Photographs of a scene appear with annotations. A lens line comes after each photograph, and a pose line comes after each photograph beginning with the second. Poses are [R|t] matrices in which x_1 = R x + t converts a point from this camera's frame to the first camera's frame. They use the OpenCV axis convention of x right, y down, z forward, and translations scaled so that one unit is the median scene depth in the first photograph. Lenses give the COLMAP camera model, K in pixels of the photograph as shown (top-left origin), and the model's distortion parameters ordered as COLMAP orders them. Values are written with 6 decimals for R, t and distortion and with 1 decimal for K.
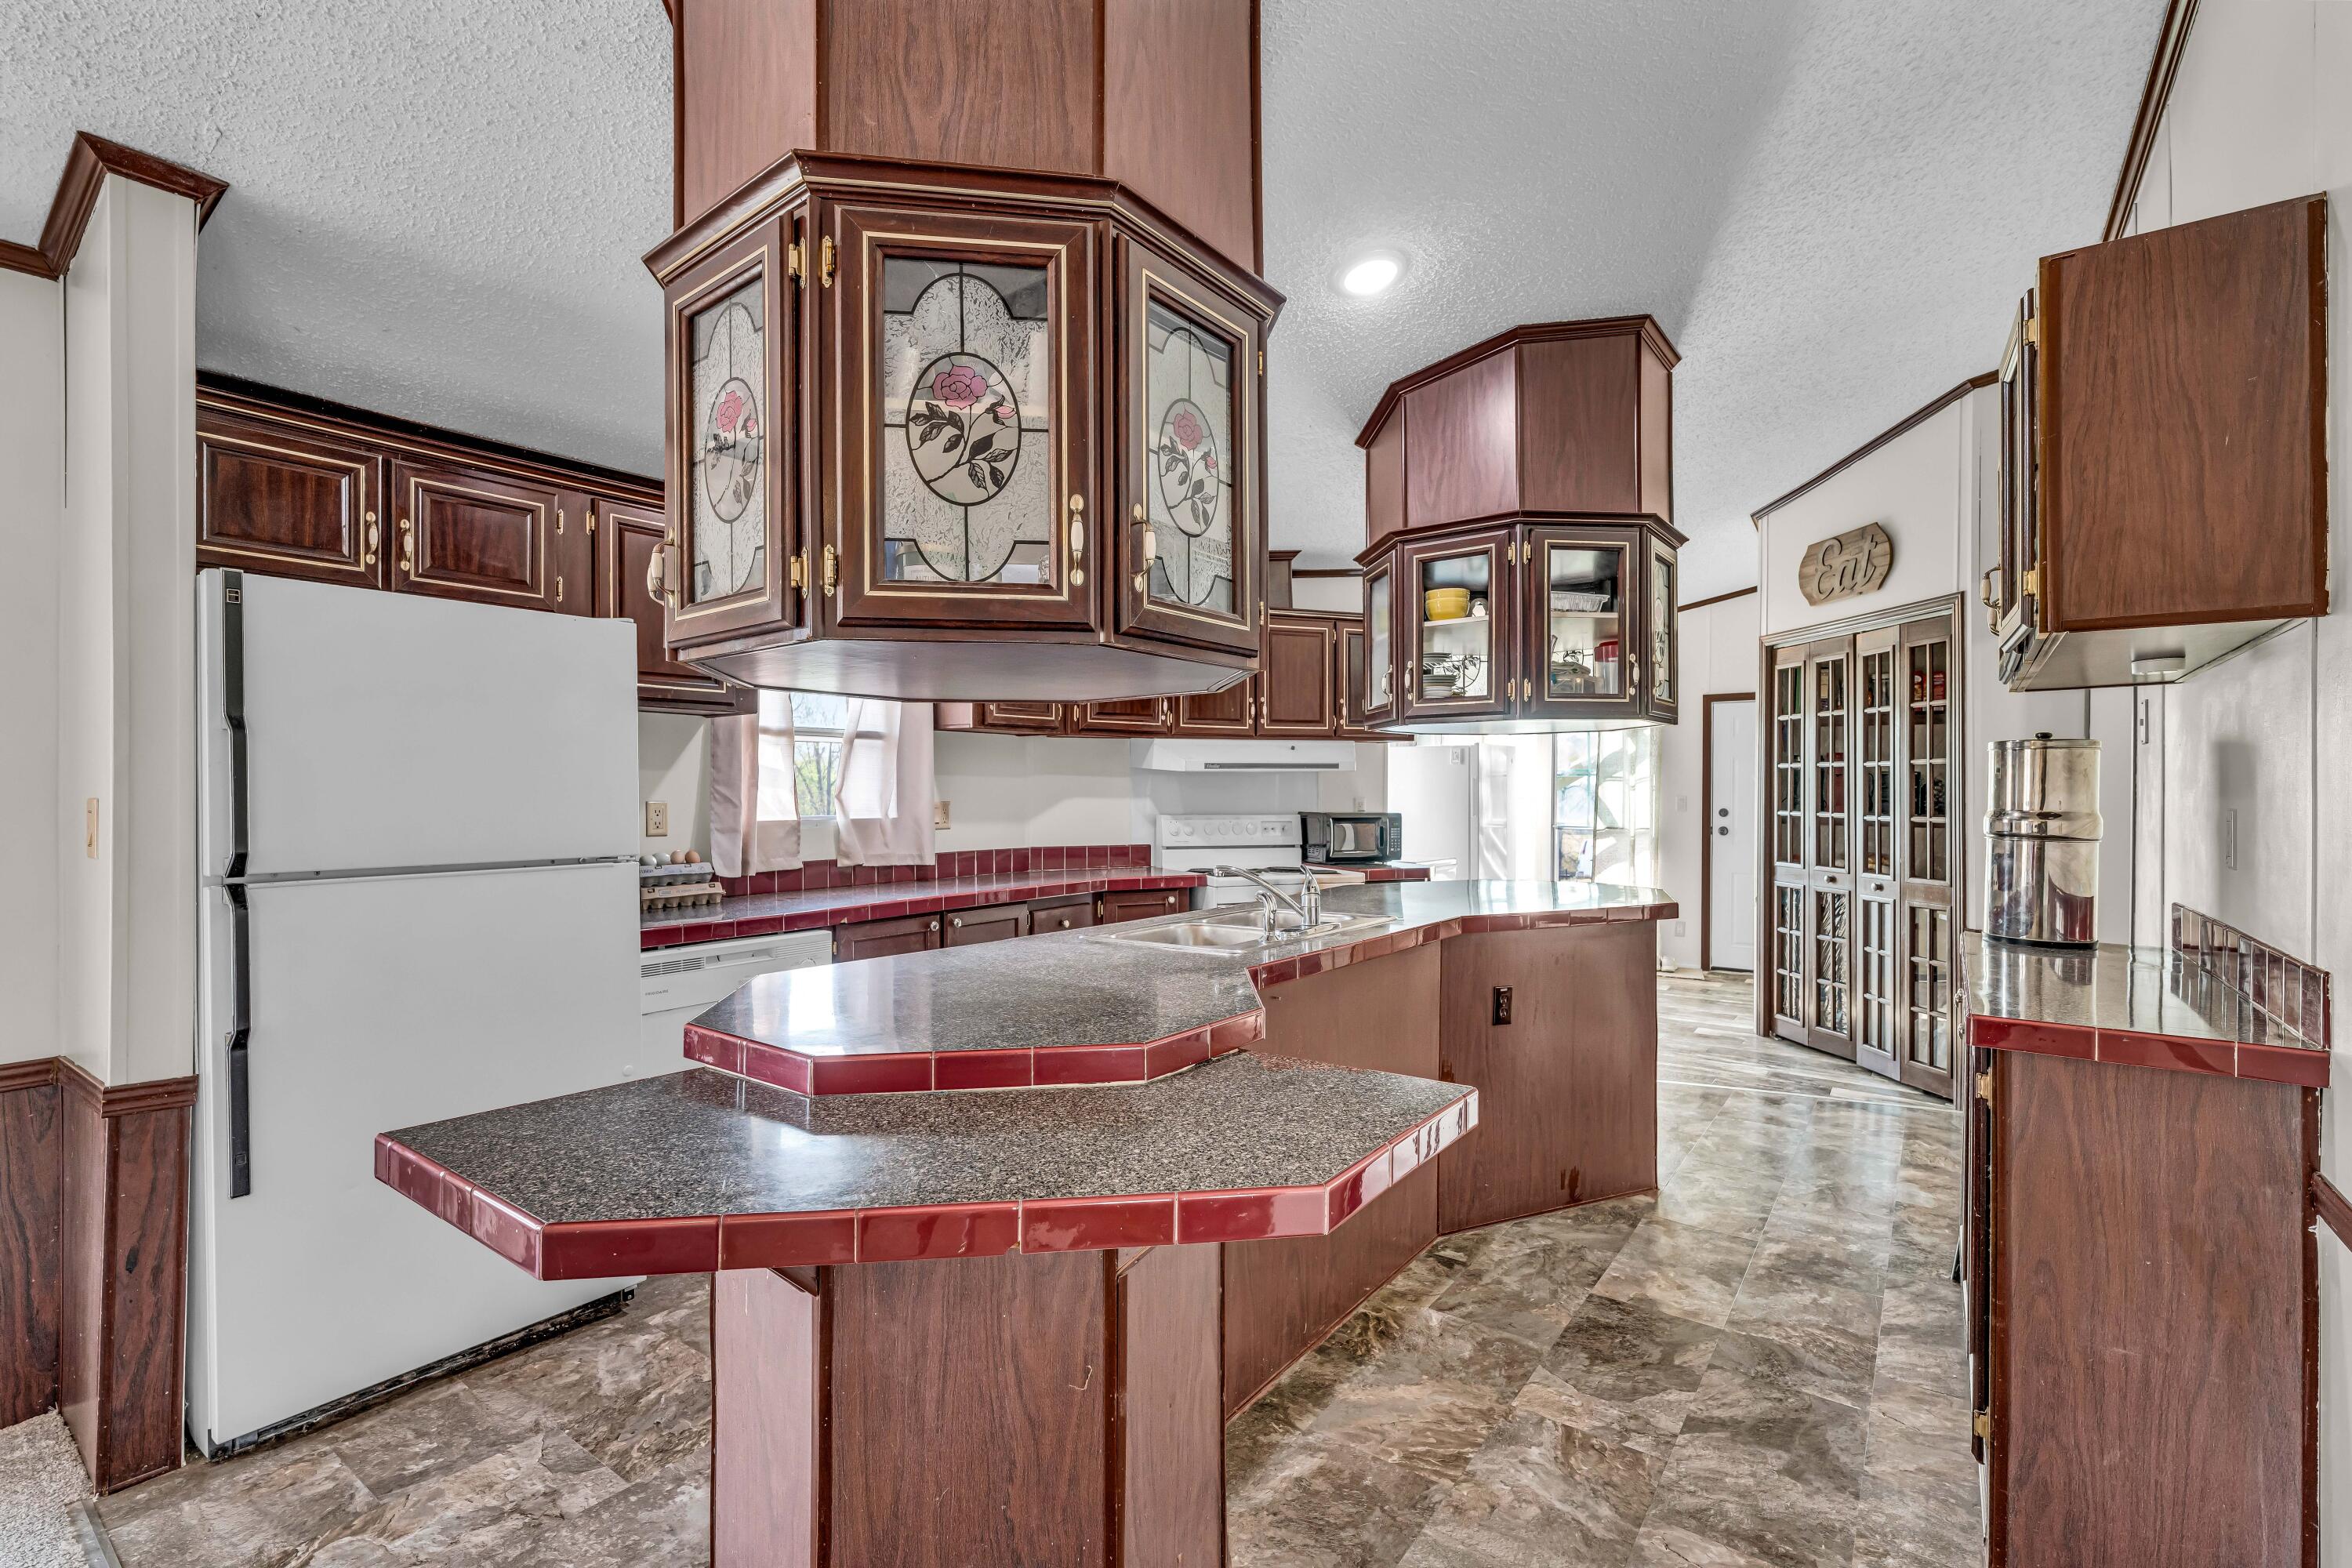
lens RADIAL K [[1032.2, 0, 1170.7], [0, 1032.2, 794.7], [0, 0, 1]] dist [-0.001149, -0.000099]
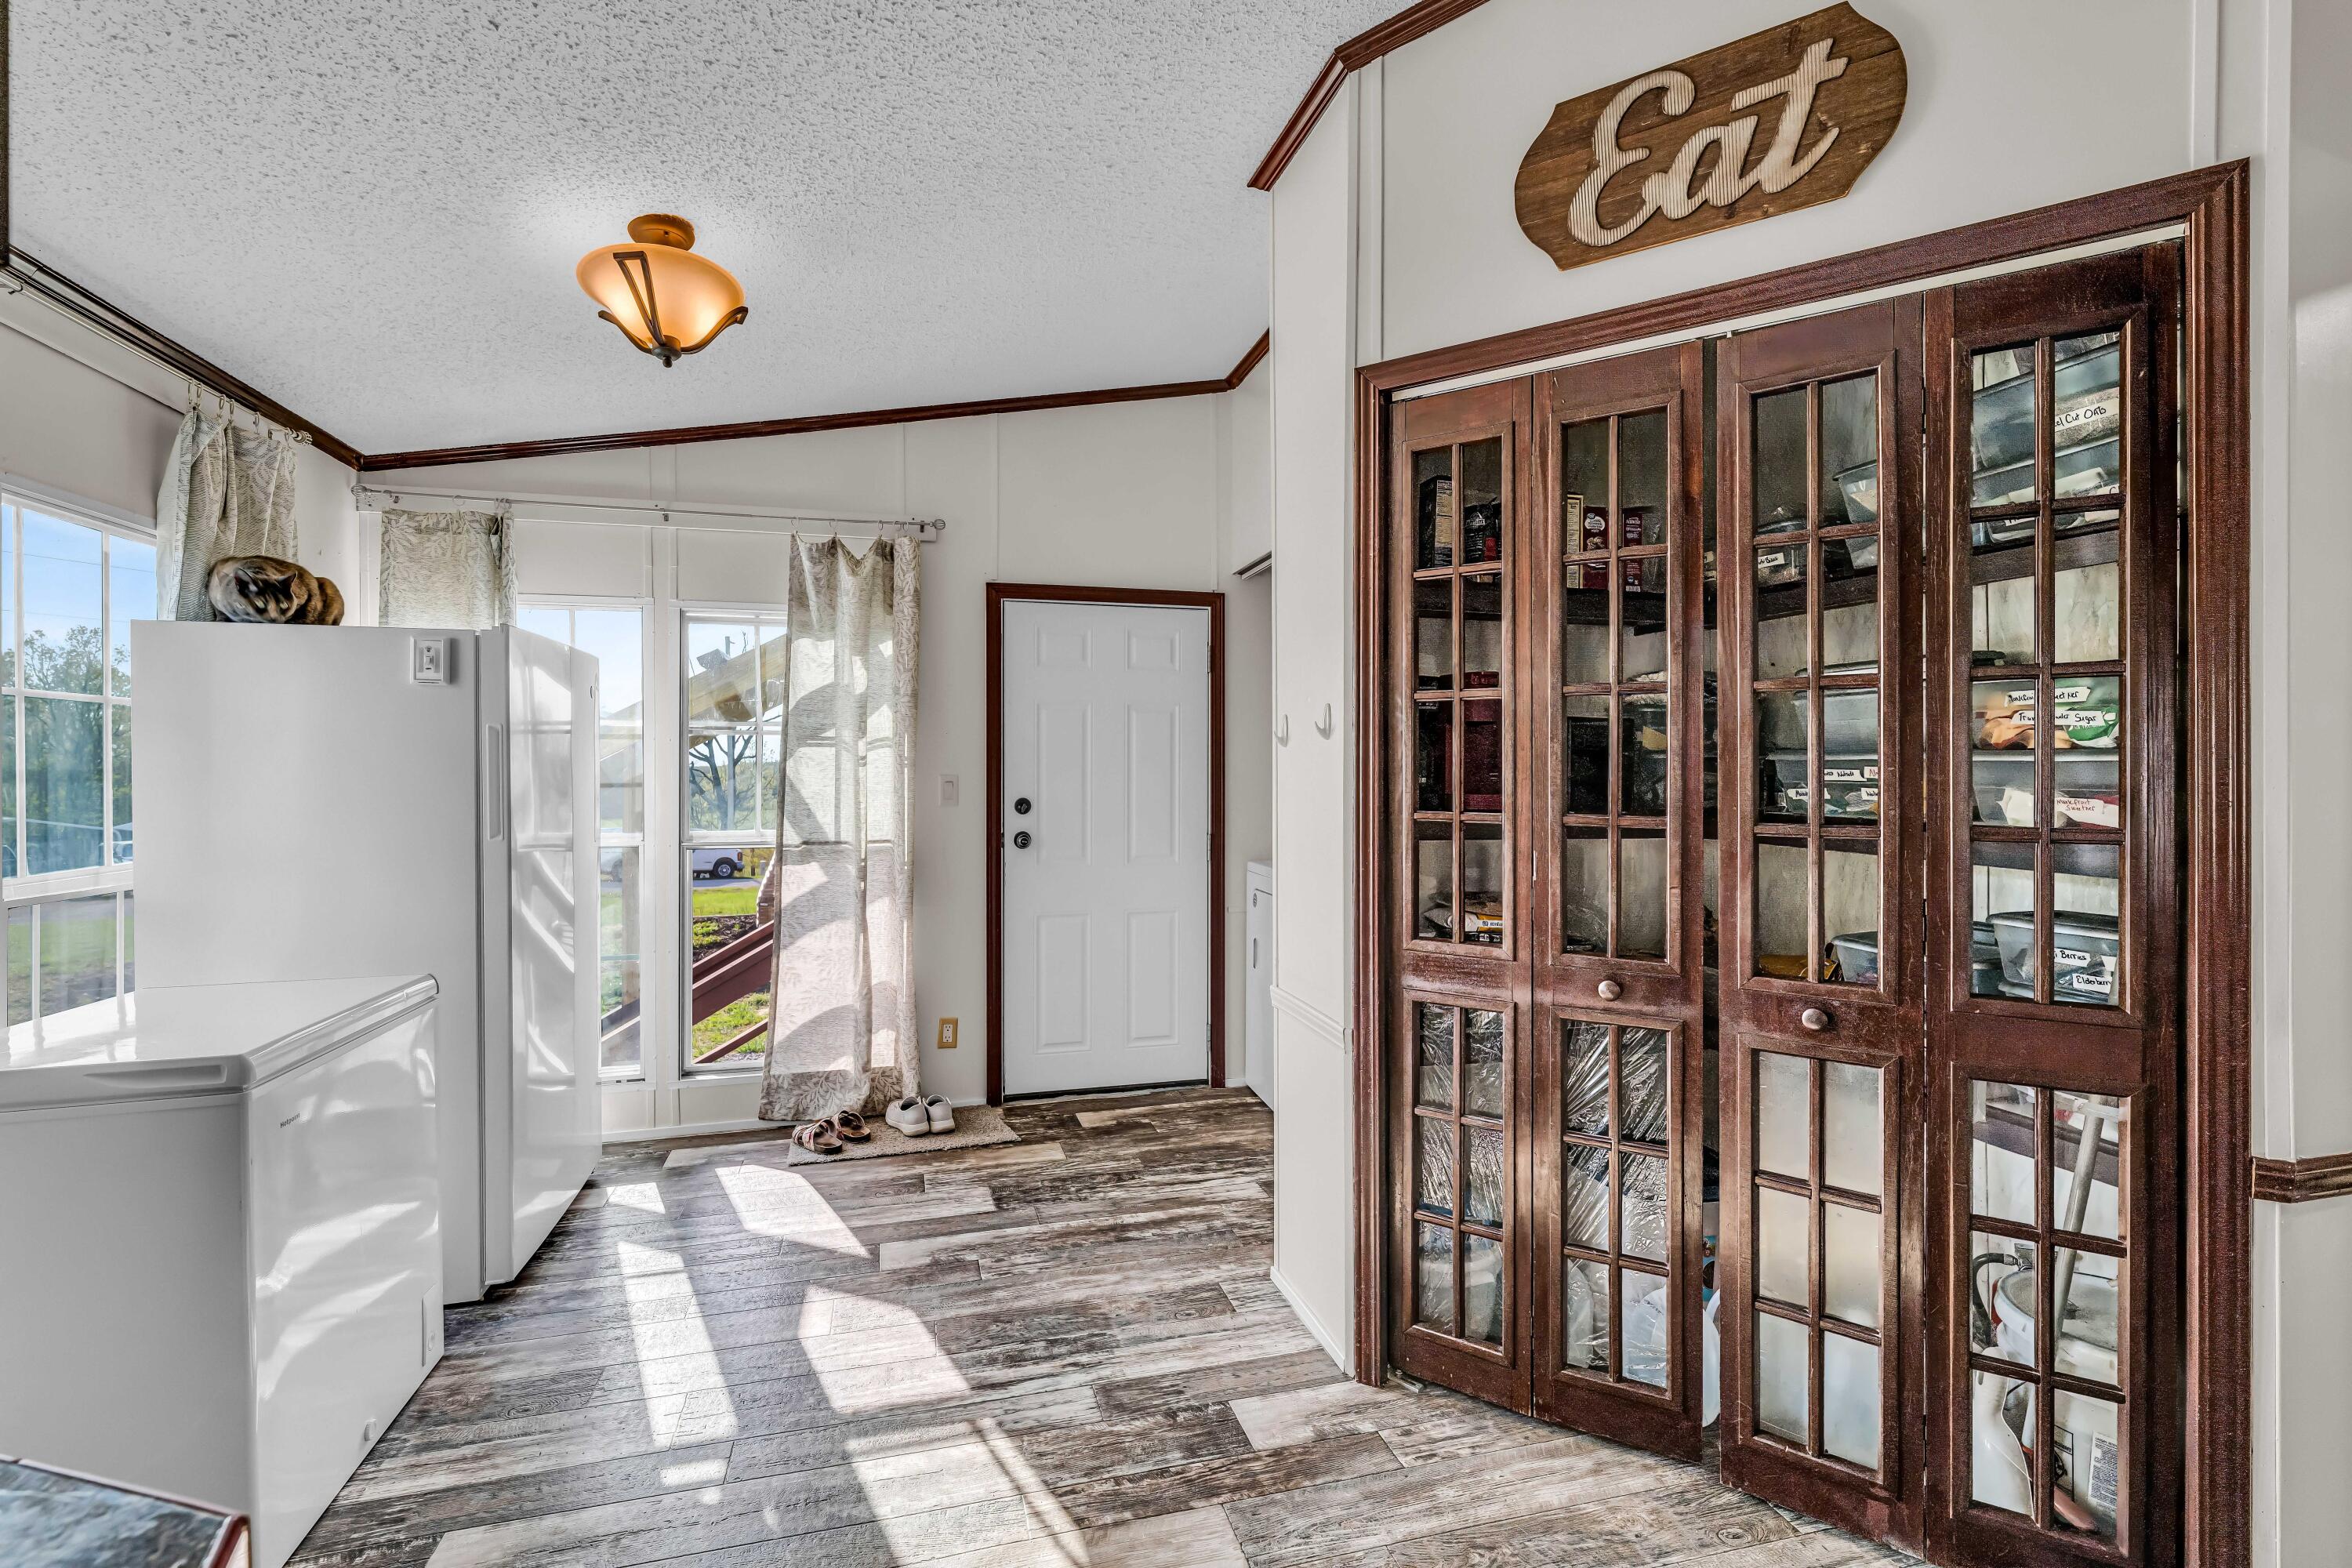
lens RADIAL K [[1056.5, 0, 1176.0], [0, 1056.5, 784.0], [0, 0, 1]] dist [0.001428, 0.000075]
pose [[0.628735, -0.012079, 0.777526, 0.157193], [0.003100, 0.999910, 0.013027, -0.001164], [-0.777614, -0.005780, 0.628716, 0.587739]]
